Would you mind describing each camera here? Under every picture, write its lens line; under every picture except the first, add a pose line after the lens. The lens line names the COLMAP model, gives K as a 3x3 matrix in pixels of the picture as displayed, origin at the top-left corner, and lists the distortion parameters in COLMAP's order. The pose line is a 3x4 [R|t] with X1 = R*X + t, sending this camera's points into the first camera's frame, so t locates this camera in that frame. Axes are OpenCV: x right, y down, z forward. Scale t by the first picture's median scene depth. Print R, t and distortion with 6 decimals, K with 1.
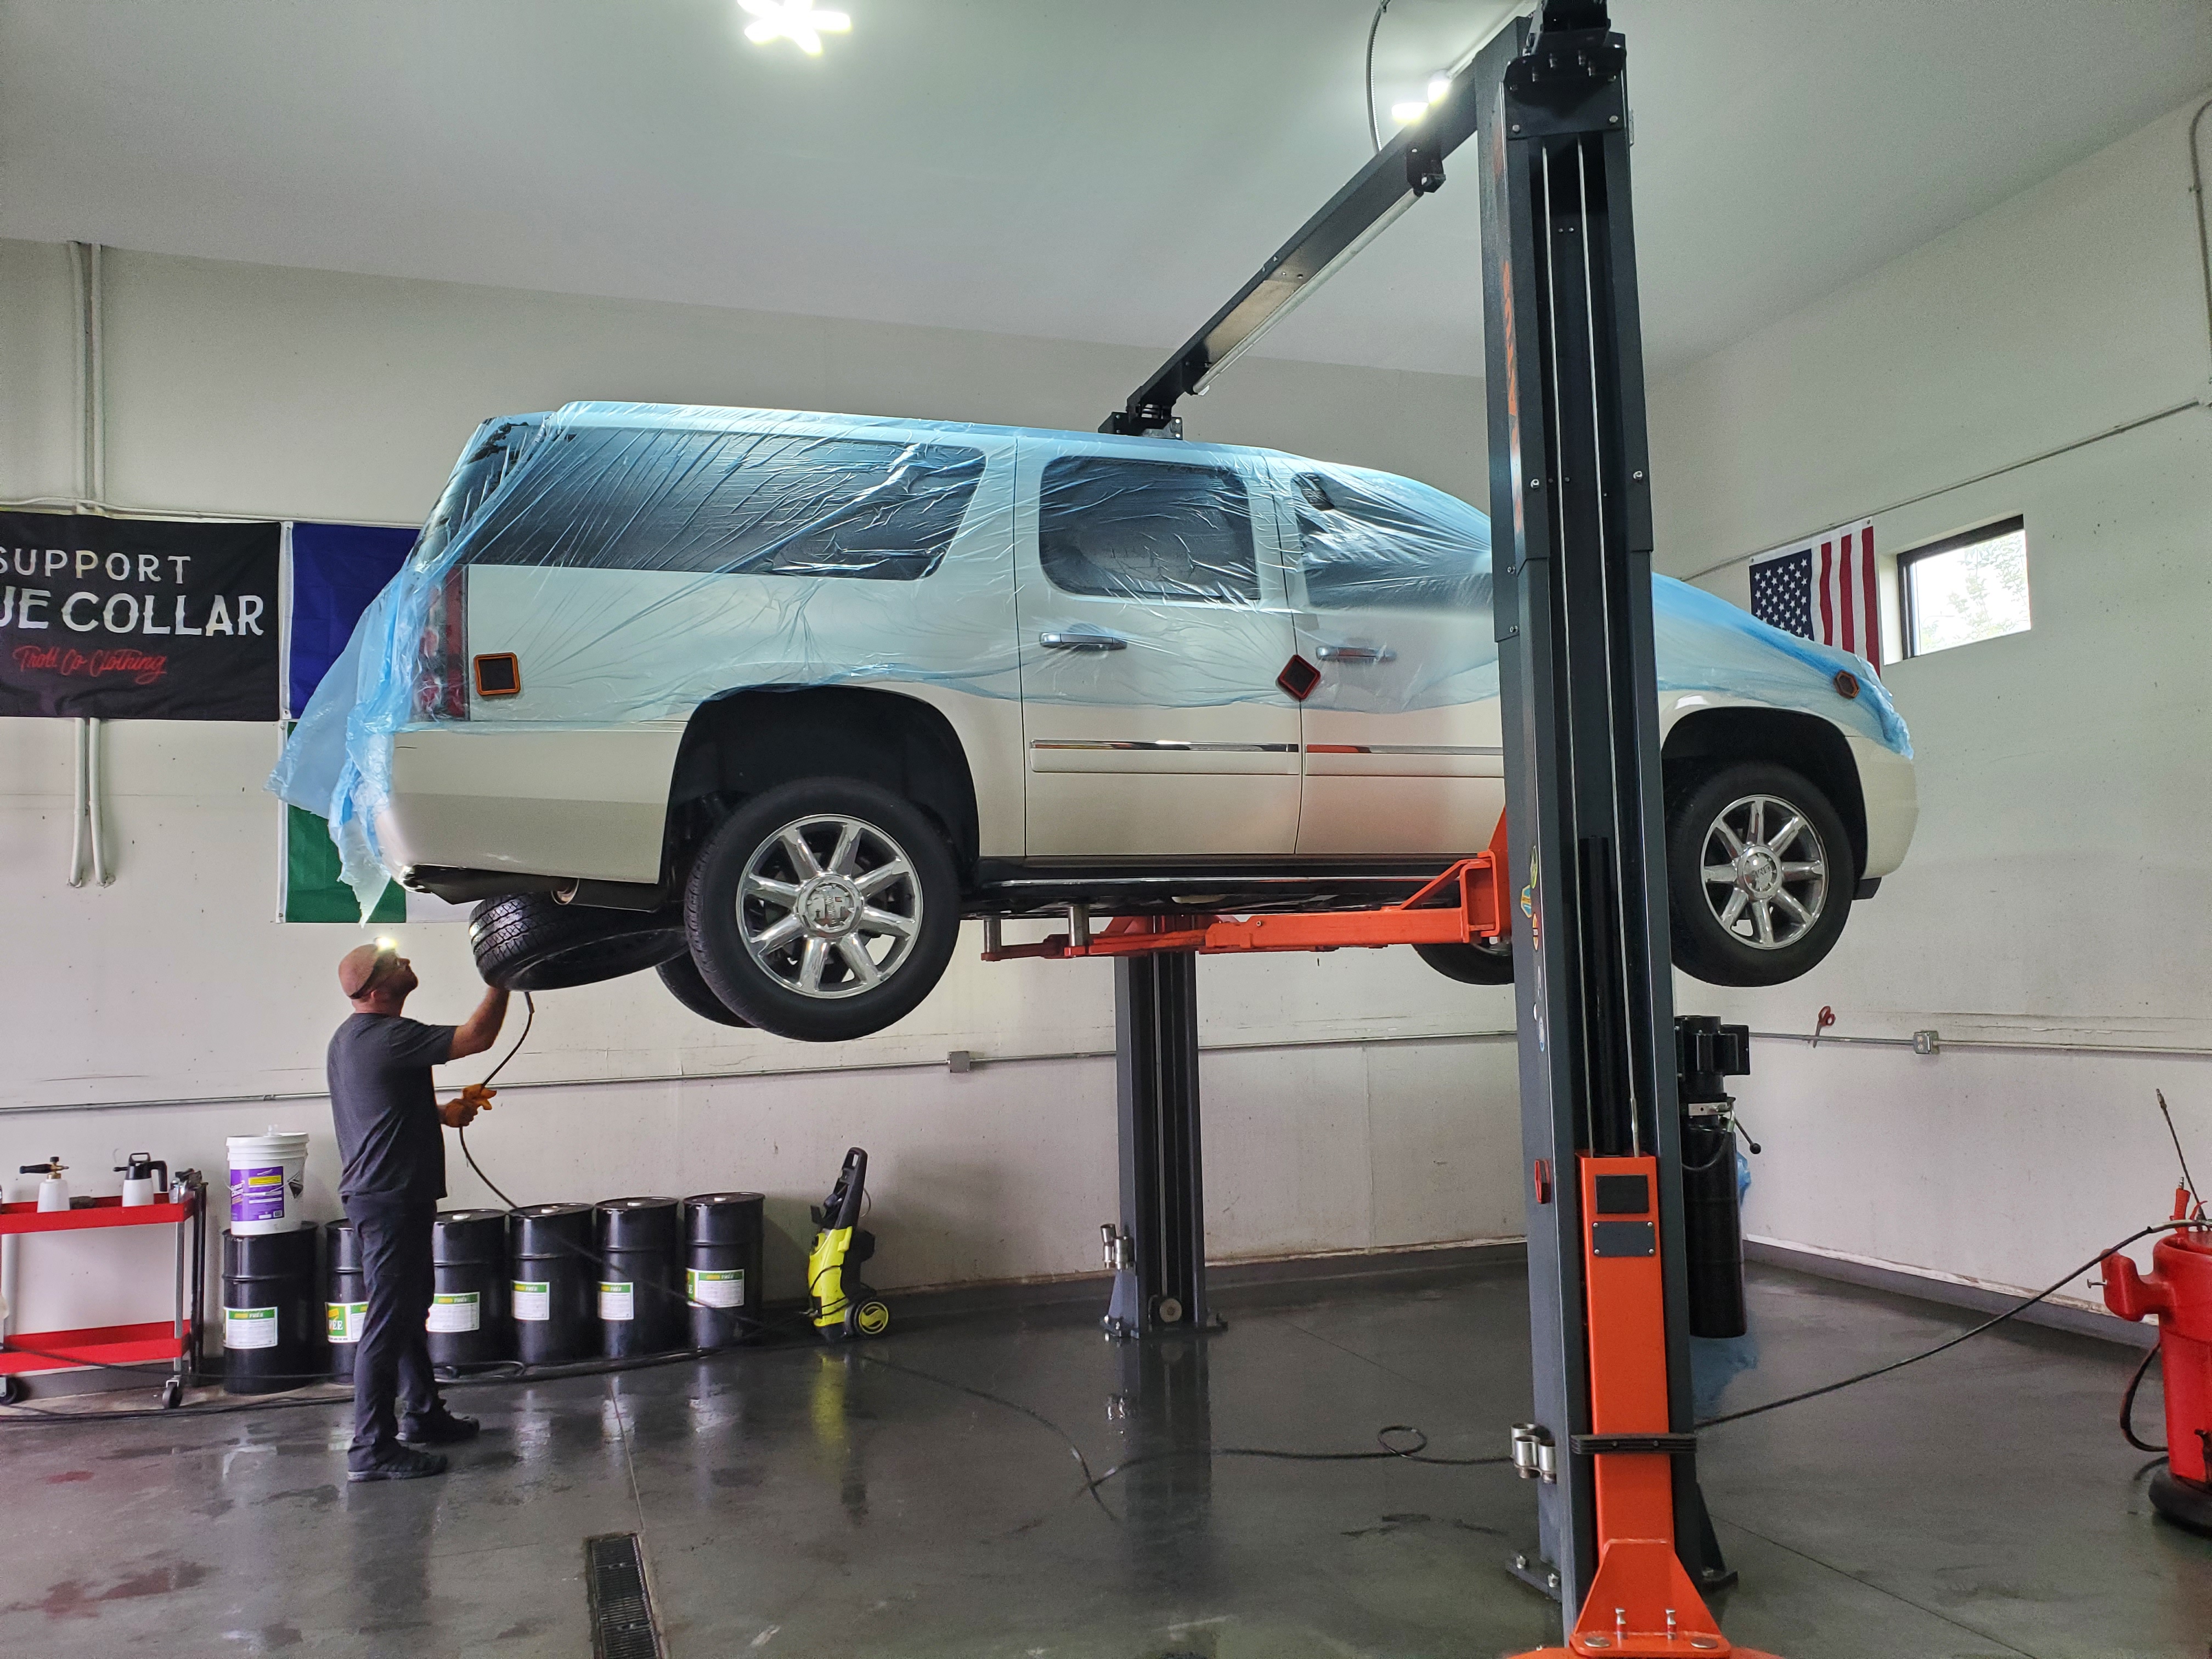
lens RADIAL K [[1714.6, 0, 1091.7], [0, 1714.6, 830.8], [0, 0, 1]] dist [0.078032, -0.105863]
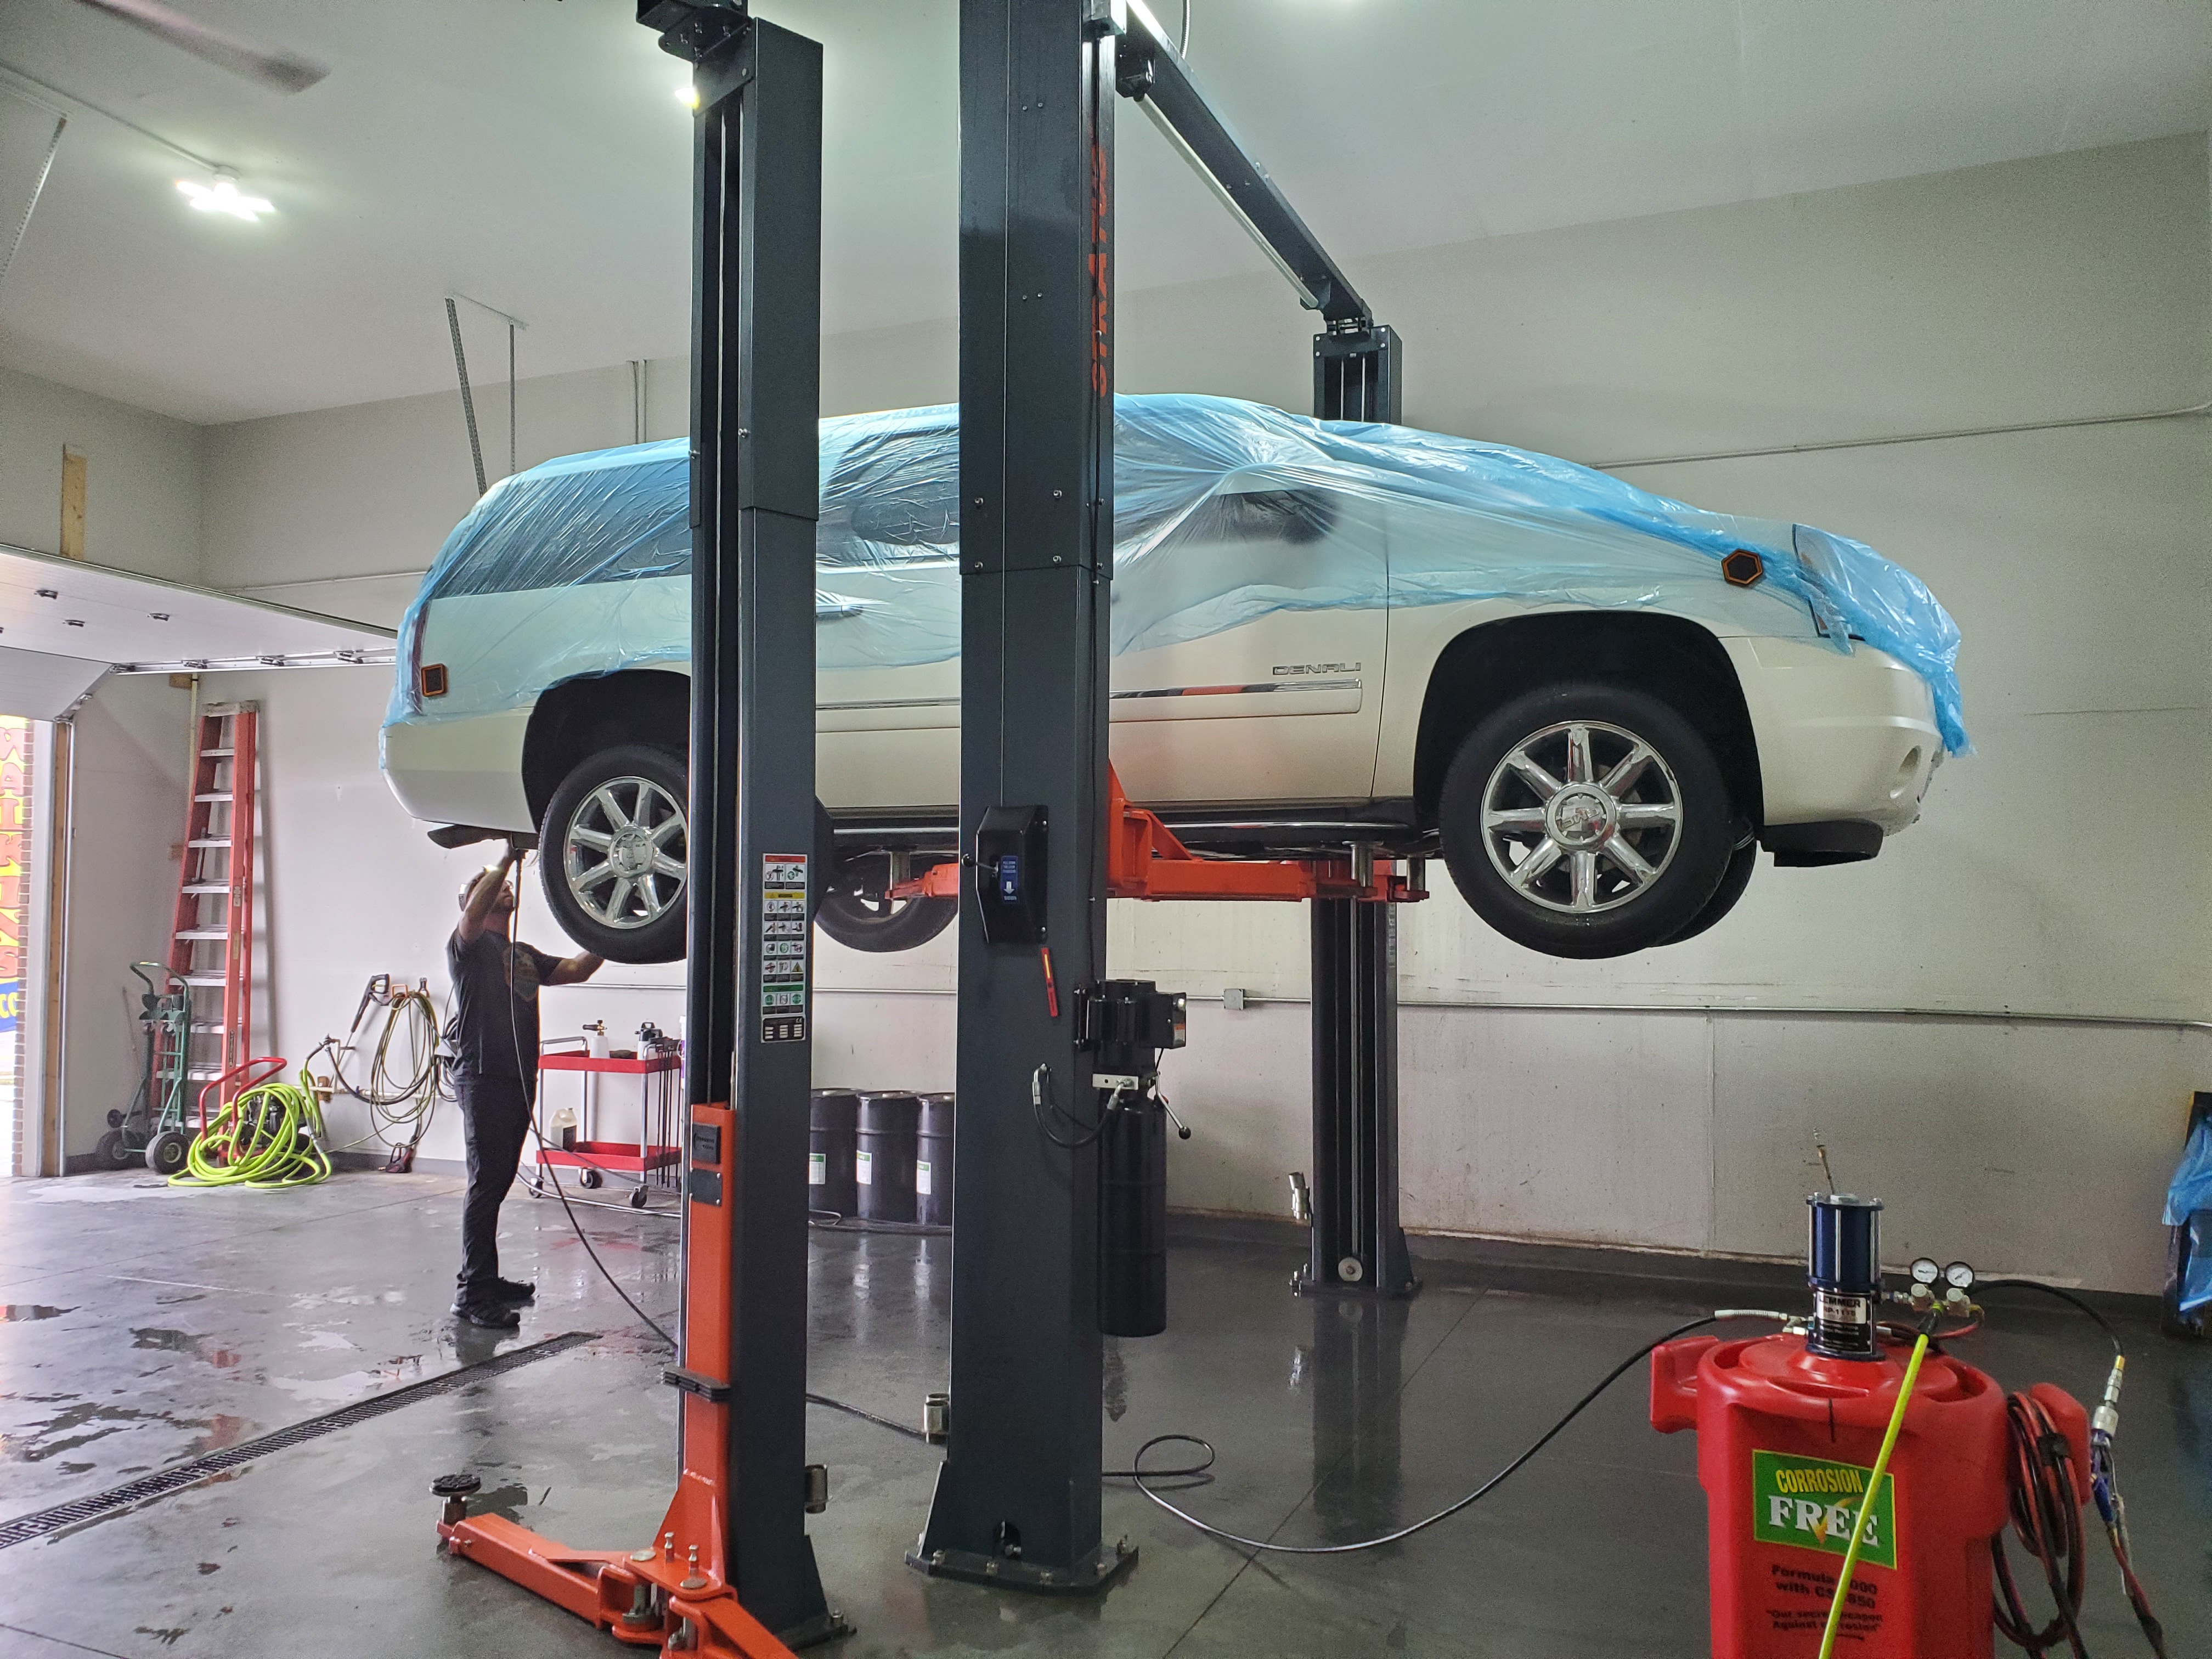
lens RADIAL K [[1714.6, 0, 1091.7], [0, 1714.6, 830.8], [0, 0, 1]] dist [0.078032, -0.105863]
pose [[0.752178, 0.001033, -0.658959, 0.705032], [0.025624, 0.999197, 0.030815, -0.000319], [0.658462, -0.040063, 0.751547, 0.233849]]
